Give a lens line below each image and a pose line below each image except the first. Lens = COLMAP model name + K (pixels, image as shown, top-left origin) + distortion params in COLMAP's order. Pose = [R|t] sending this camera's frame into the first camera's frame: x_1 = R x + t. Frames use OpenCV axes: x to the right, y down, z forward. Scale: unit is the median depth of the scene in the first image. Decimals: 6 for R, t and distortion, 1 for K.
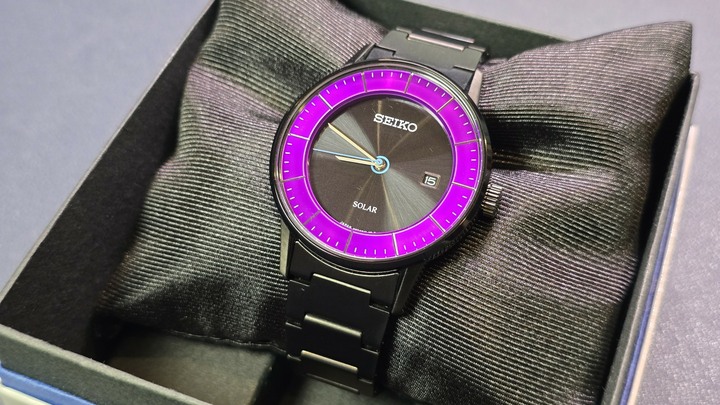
lens RADIAL K [[711.7, 0, 356.8], [0, 711.7, 203.8], [0, 0, 1]] dist [-0.005981, -0.012588]
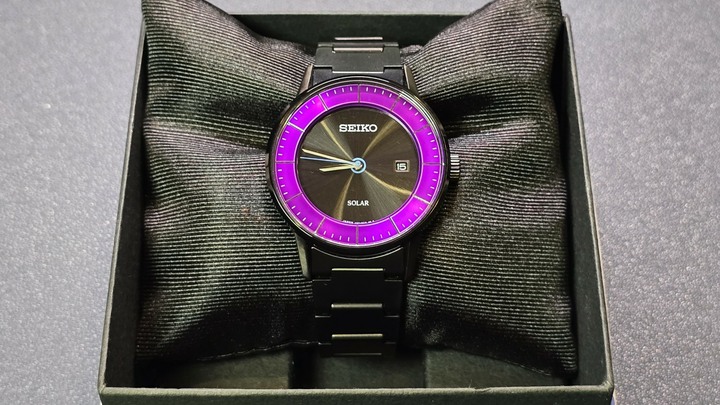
lens RADIAL K [[711.7, 0, 356.8], [0, 711.7, 203.8], [0, 0, 1]] dist [-0.005981, -0.012588]
pose [[0.947371, -0.288736, 0.138271, -0.143758], [0.284561, 0.957379, 0.049501, -0.049913], [-0.146671, -0.007549, 0.989157, -0.174303]]
